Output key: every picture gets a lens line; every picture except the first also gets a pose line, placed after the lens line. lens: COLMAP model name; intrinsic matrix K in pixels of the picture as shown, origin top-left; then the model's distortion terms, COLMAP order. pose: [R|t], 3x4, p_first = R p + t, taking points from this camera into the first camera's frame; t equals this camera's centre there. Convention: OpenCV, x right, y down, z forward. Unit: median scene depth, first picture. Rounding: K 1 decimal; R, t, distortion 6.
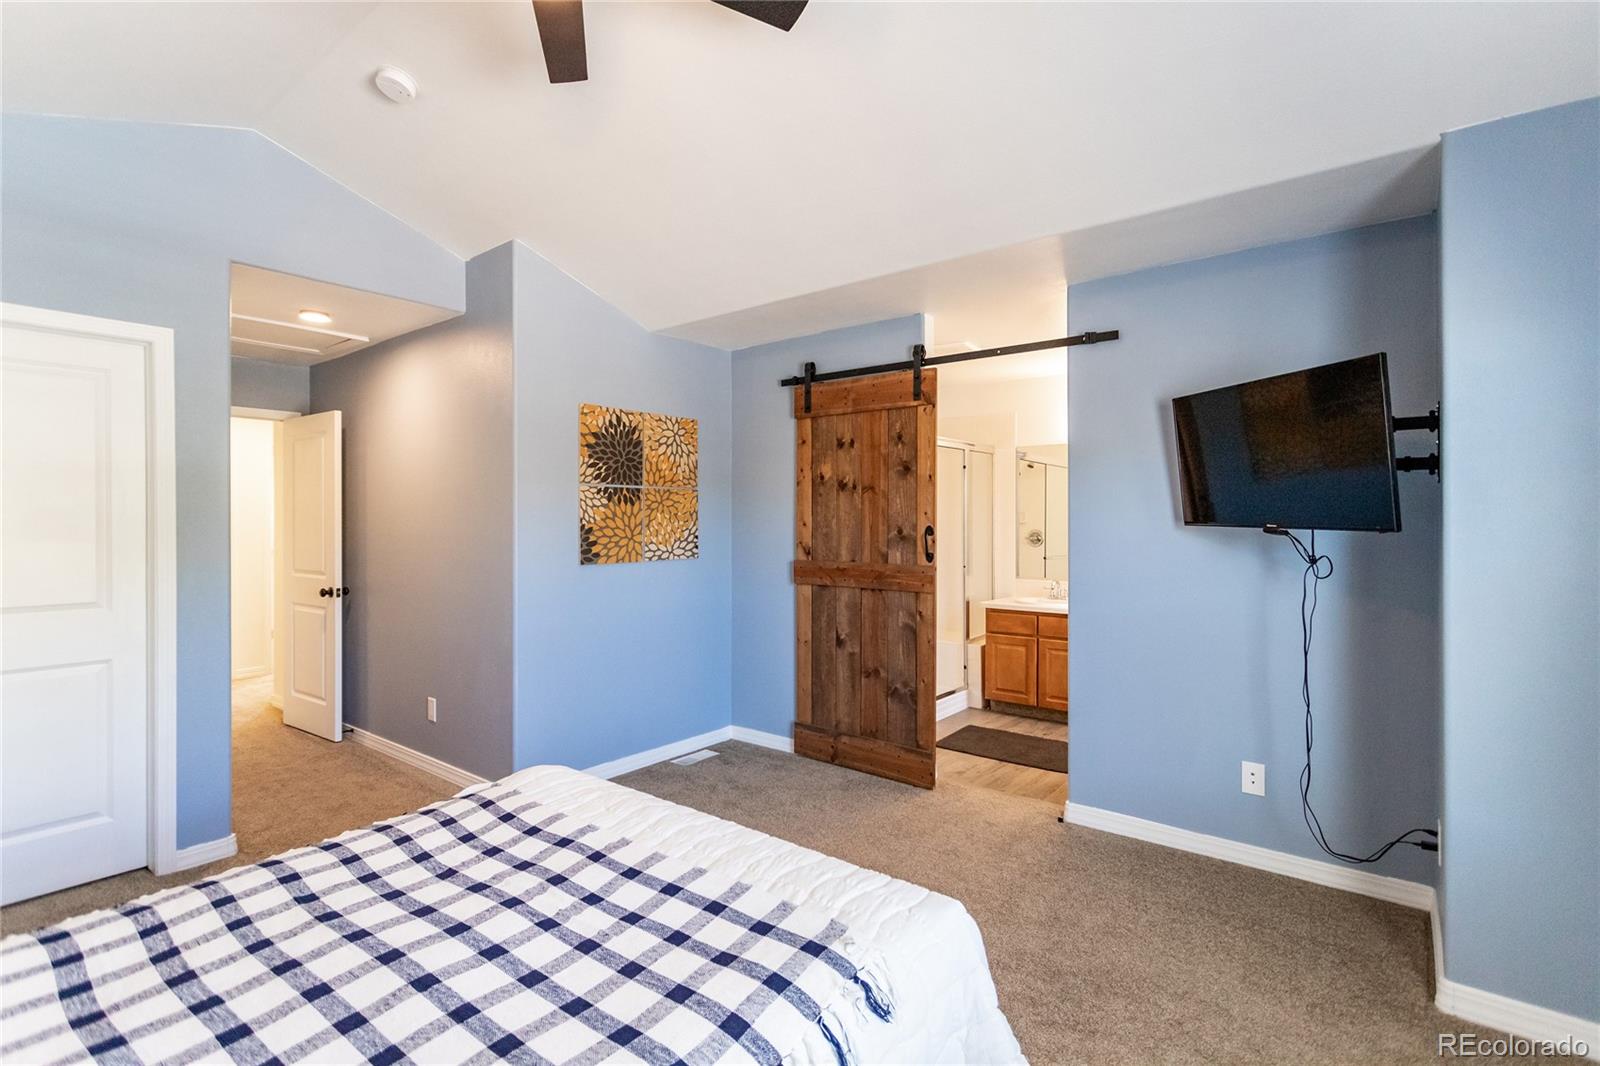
lens RADIAL K [[726.9, 0, 794.3], [0, 726.9, 529.2], [0, 0, 1]] dist [-0.005058, -0.000081]
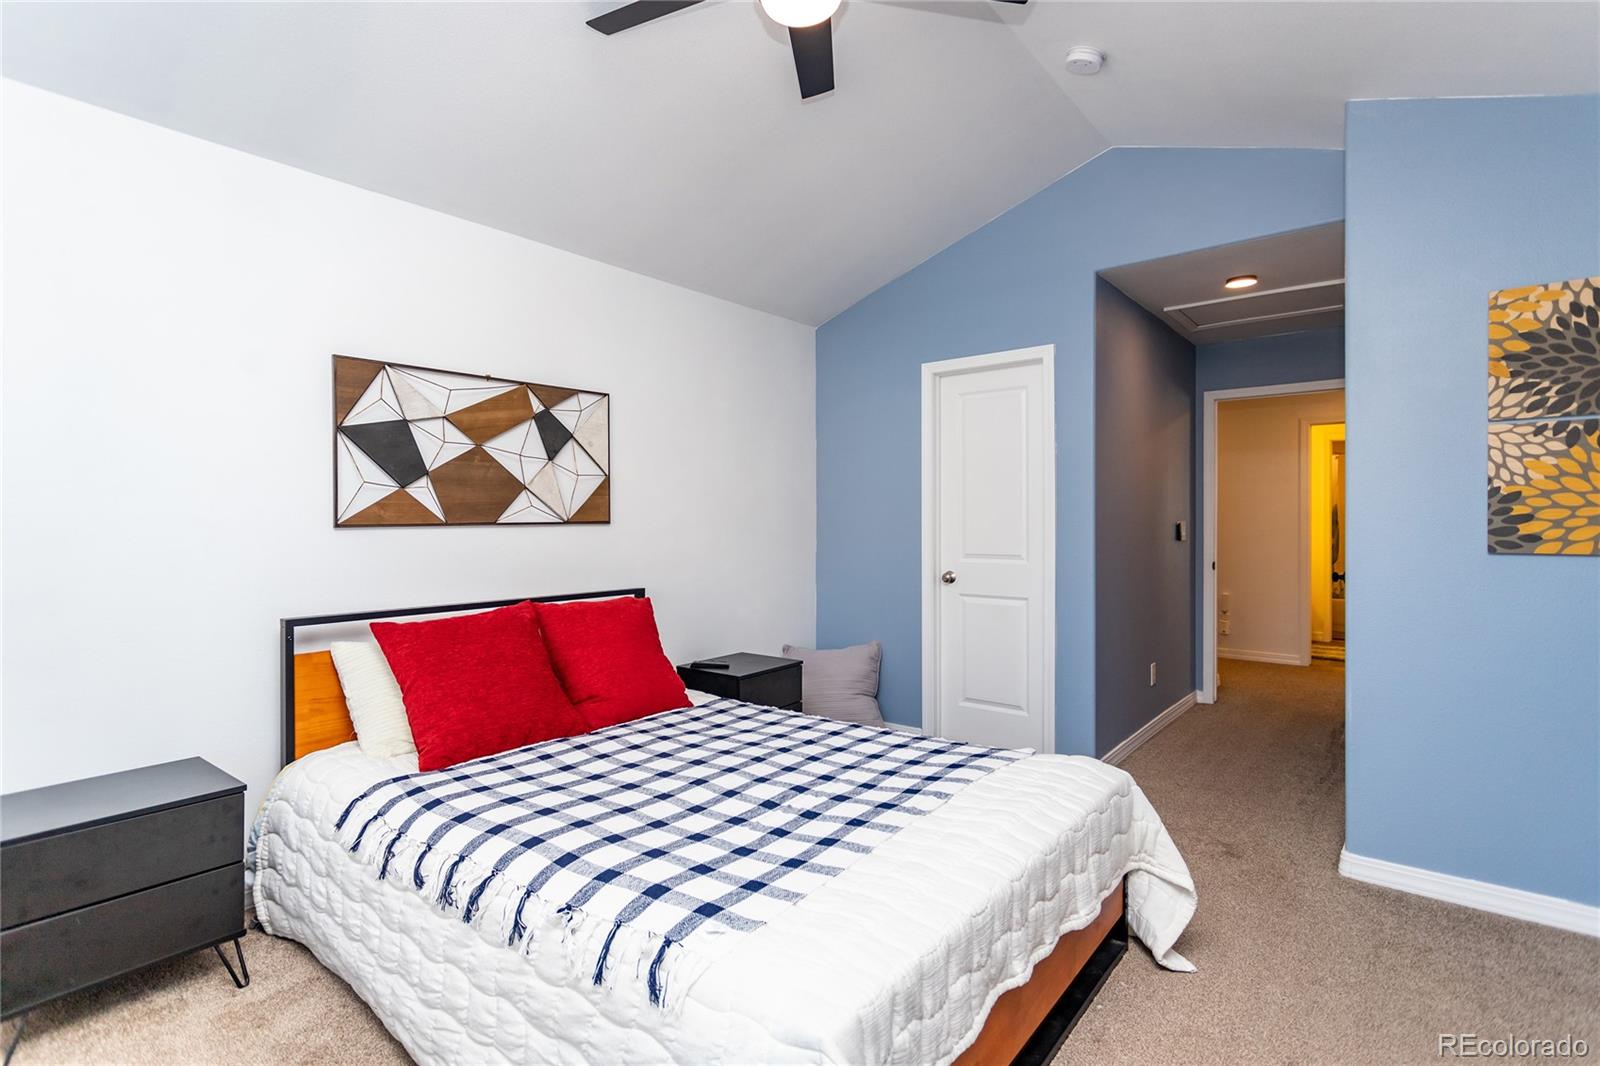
lens RADIAL K [[785.0, 0, 792.1], [0, 785.0, 530.9], [0, 0, 1]] dist [-0.001081, 0.002313]
pose [[-0.013934, 0.016110, -0.999773, 0.382750], [-0.004119, 0.999861, 0.016168, 0.021877], [0.999894, 0.004343, -0.013866, 0.408418]]
